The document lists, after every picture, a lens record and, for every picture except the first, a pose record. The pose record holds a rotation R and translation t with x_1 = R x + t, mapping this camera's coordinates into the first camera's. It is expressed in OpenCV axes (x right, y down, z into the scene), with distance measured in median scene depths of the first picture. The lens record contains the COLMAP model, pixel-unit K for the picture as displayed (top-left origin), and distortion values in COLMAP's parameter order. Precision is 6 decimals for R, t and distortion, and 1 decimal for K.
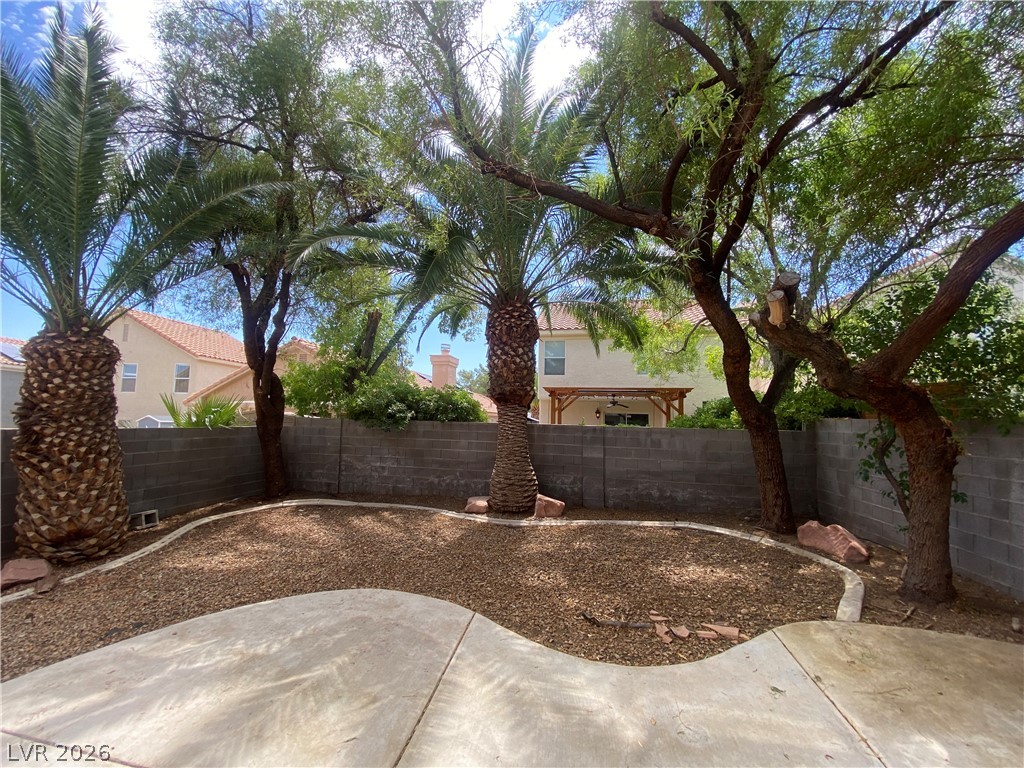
lens RADIAL K [[416.0, 0, 509.9], [0, 416.0, 388.3], [0, 0, 1]] dist [0.019750, -0.020179]
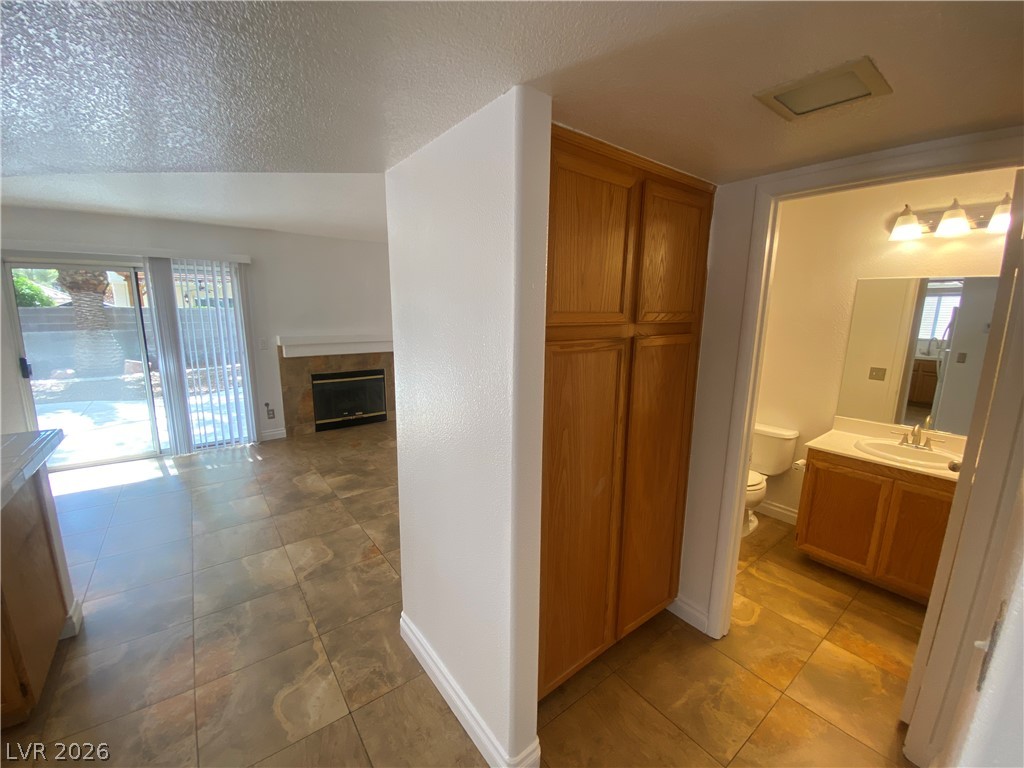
lens RADIAL K [[413.3, 0, 507.0], [0, 413.3, 388.7], [0, 0, 1]] dist [0.040568, -0.034403]
pose [[0.685034, -0.149279, 0.713053, -0.055671], [-0.049450, 0.966995, 0.249949, -0.046505], [-0.726831, -0.206485, 0.655043, -0.724008]]
